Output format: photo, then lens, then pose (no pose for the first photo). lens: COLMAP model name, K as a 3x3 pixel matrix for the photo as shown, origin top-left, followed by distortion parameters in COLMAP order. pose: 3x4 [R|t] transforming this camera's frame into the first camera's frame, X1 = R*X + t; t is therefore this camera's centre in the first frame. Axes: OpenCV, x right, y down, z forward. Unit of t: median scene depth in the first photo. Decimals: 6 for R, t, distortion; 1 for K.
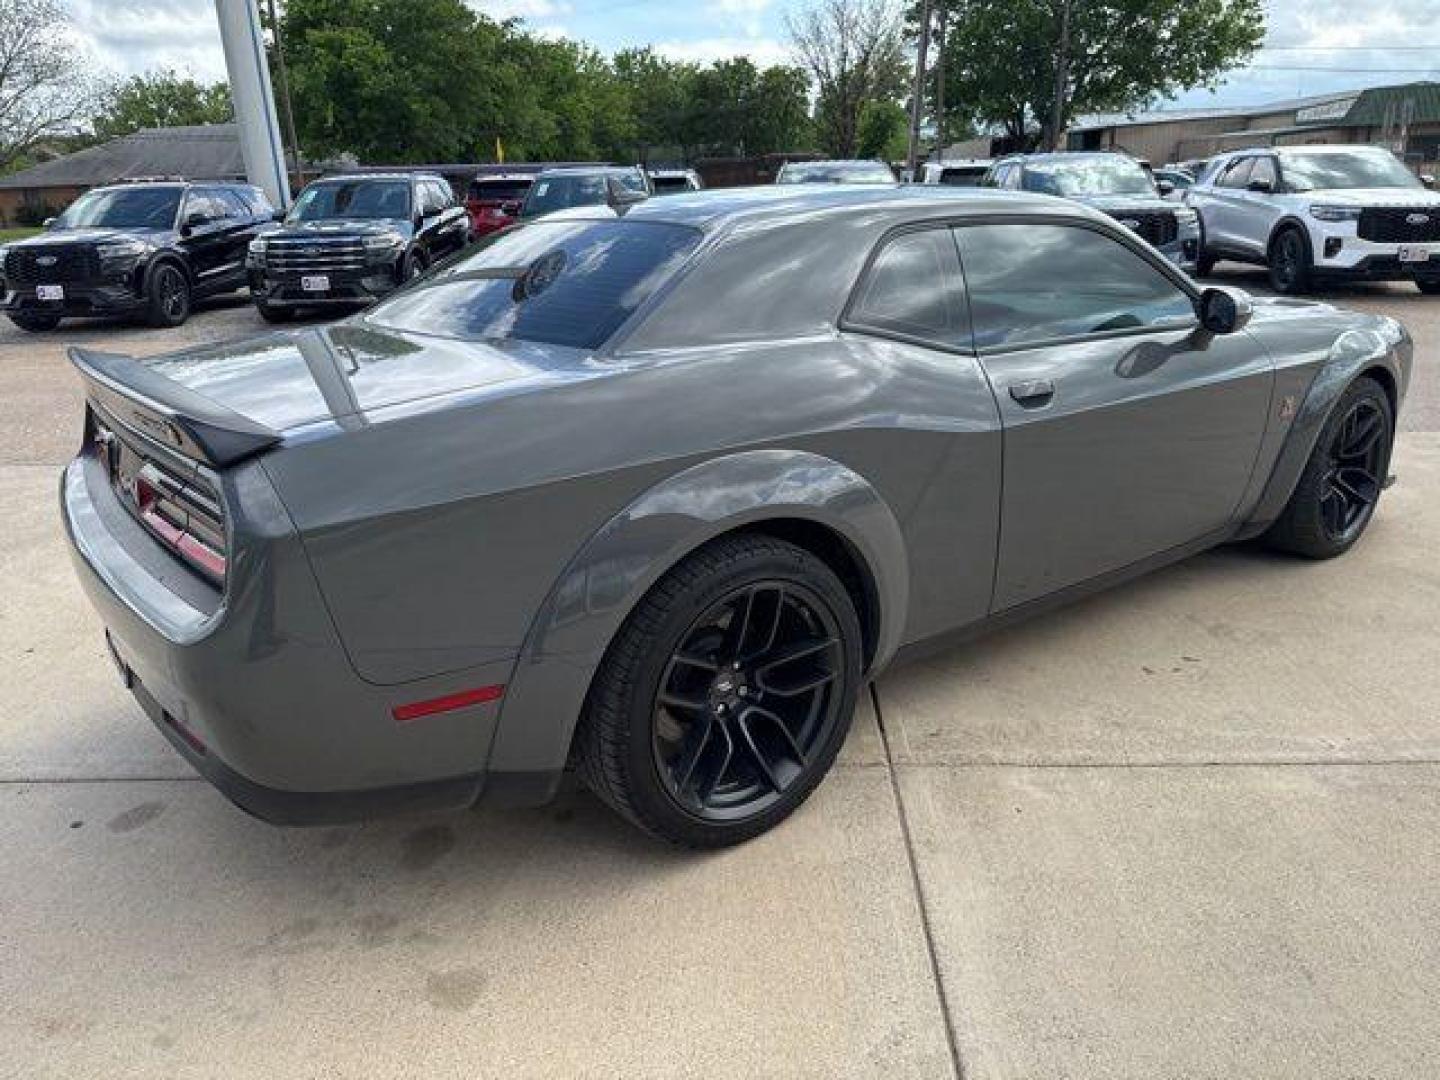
lens RADIAL K [[1027.5, 0, 702.7], [0, 1027.5, 545.6], [0, 0, 1]] dist [0.034425, -0.047500]
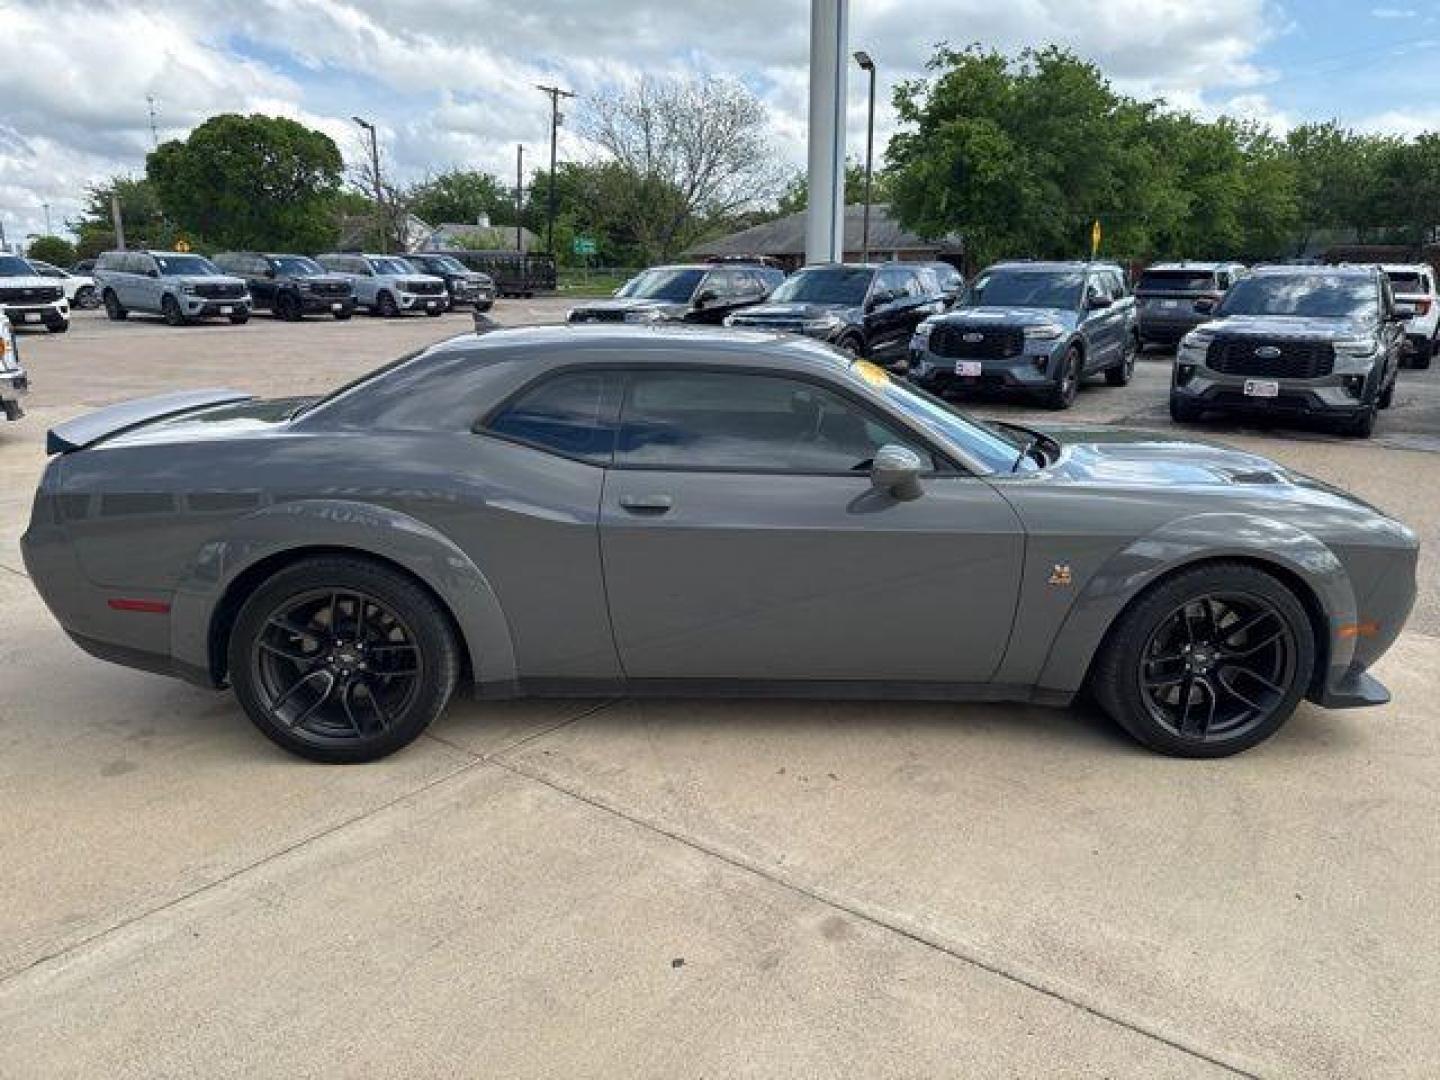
lens RADIAL K [[1009.4, 0, 704.2], [0, 1009.4, 557.9], [0, 0, 1]] dist [0.047421, -0.059291]
pose [[0.824439, 0.192744, -0.532119, 0.068008], [-0.218268, 0.975769, 0.015270, -0.007832], [0.522168, 0.103555, 0.846532, 0.000625]]
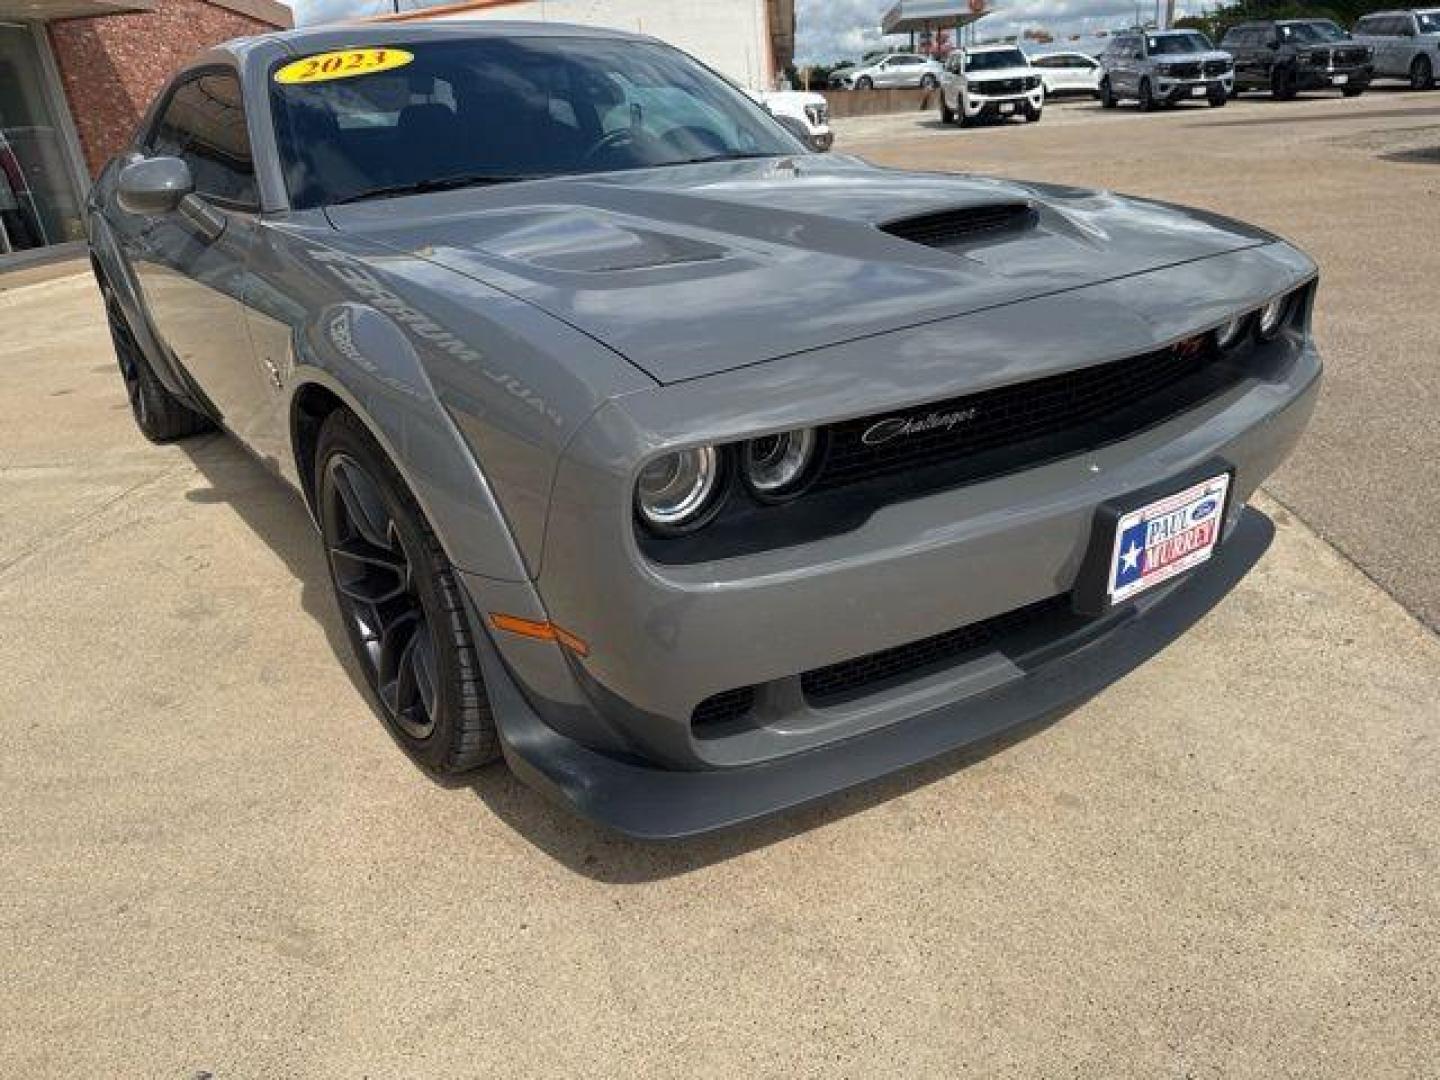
lens RADIAL K [[1031.3, 0, 720.4], [0, 1031.3, 538.9], [0, 0, 1]] dist [-0.000327, -0.006814]
pose [[-0.011746, 0.423408, -0.905863, 0.100214], [-0.257367, 0.874124, 0.411910, -0.032020], [0.966242, 0.237977, 0.098704, 0.103958]]
